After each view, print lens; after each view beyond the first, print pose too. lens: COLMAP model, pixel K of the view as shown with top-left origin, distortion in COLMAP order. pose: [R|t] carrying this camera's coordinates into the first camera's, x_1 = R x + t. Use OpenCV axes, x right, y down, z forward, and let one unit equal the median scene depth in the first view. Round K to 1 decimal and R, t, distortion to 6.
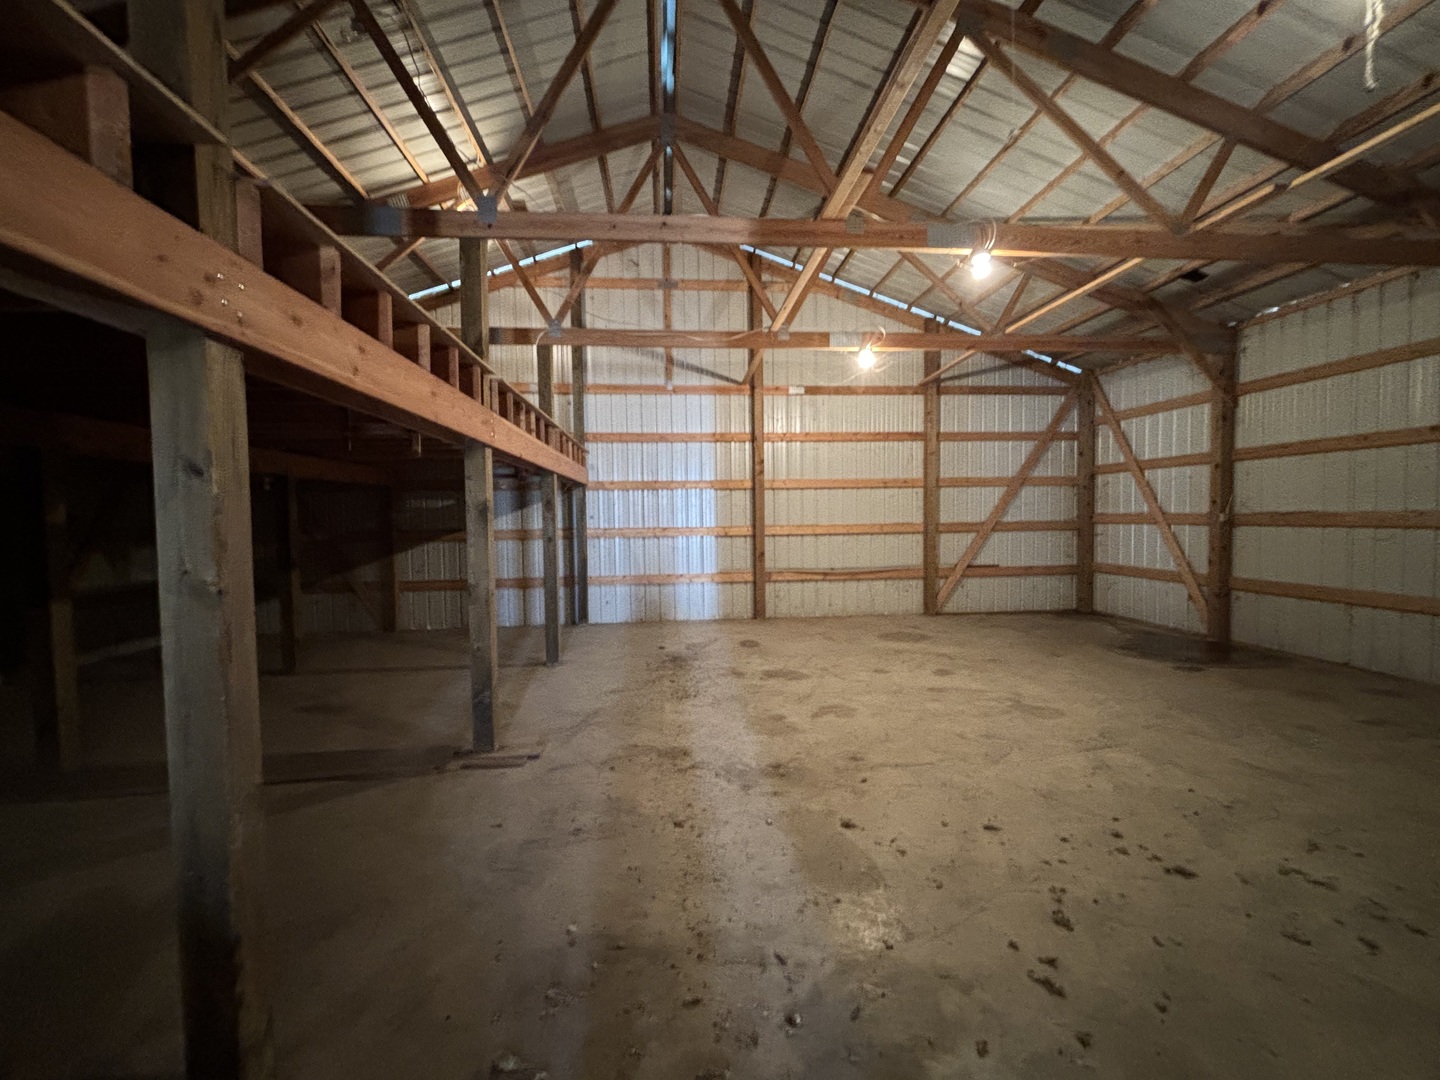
lens RADIAL K [[572.5, 0, 720.0], [0, 572.5, 546.0], [0, 0, 1]] dist [-0.000710, -0.000439]
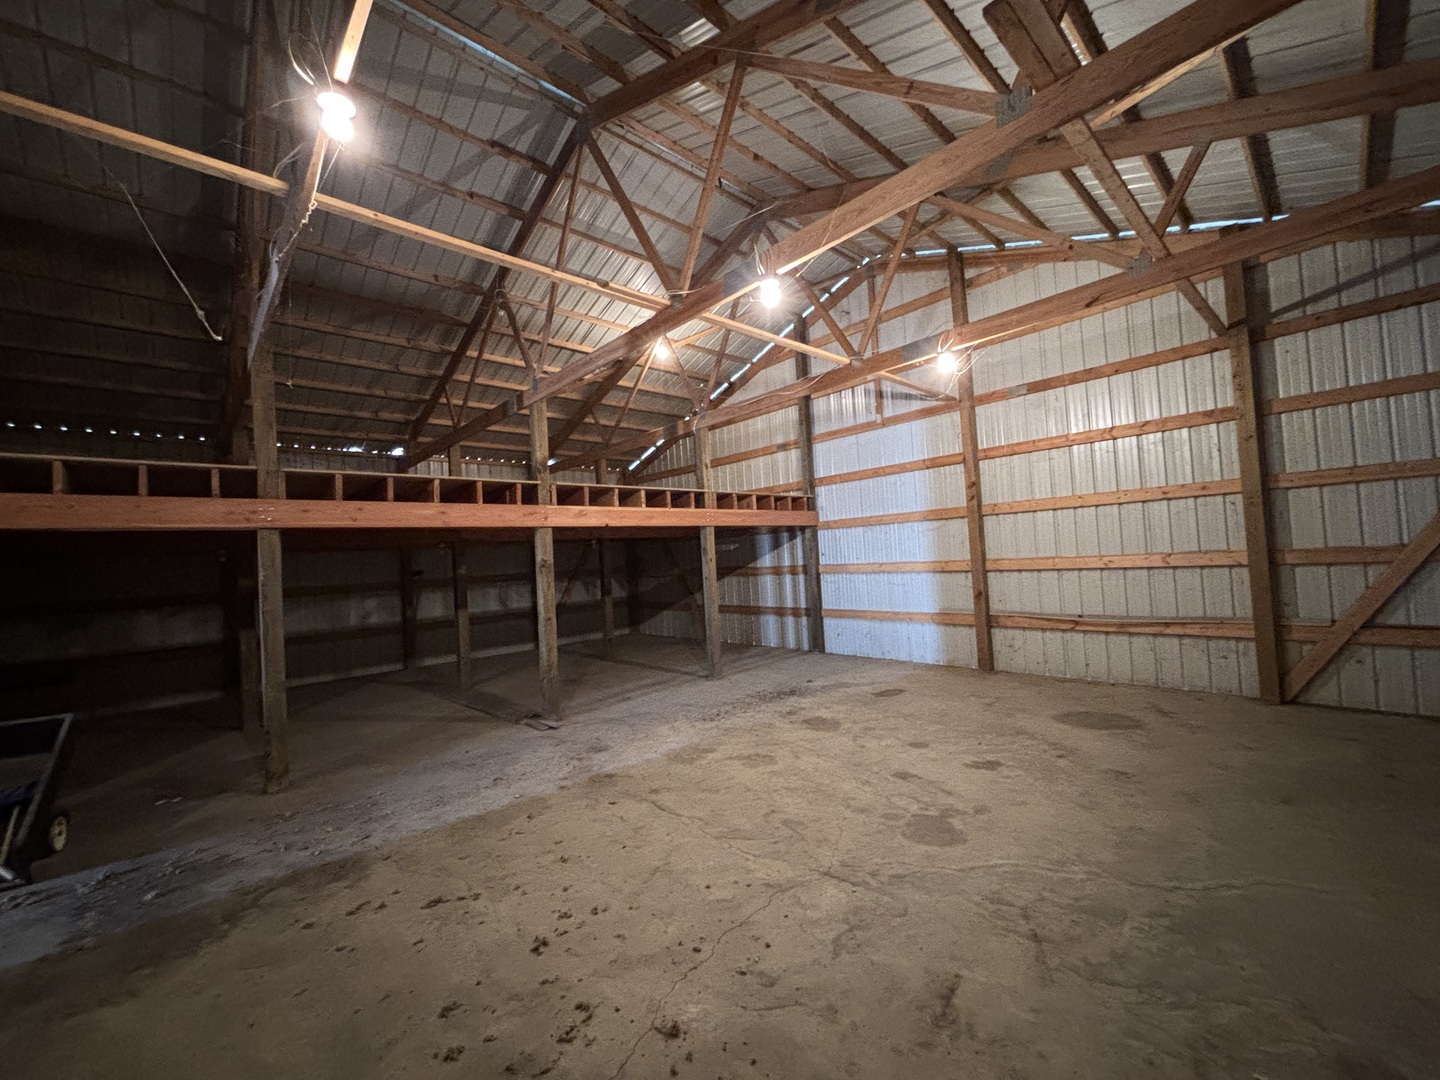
lens RADIAL K [[580.1, 0, 722.6], [0, 580.1, 535.5], [0, 0, 1]] dist [-0.001266, -0.000320]
pose [[0.608168, -0.047638, -0.792378, 0.516032], [0.003010, 0.998329, -0.057709, -0.021957], [0.793803, 0.032712, 0.607295, 0.175541]]
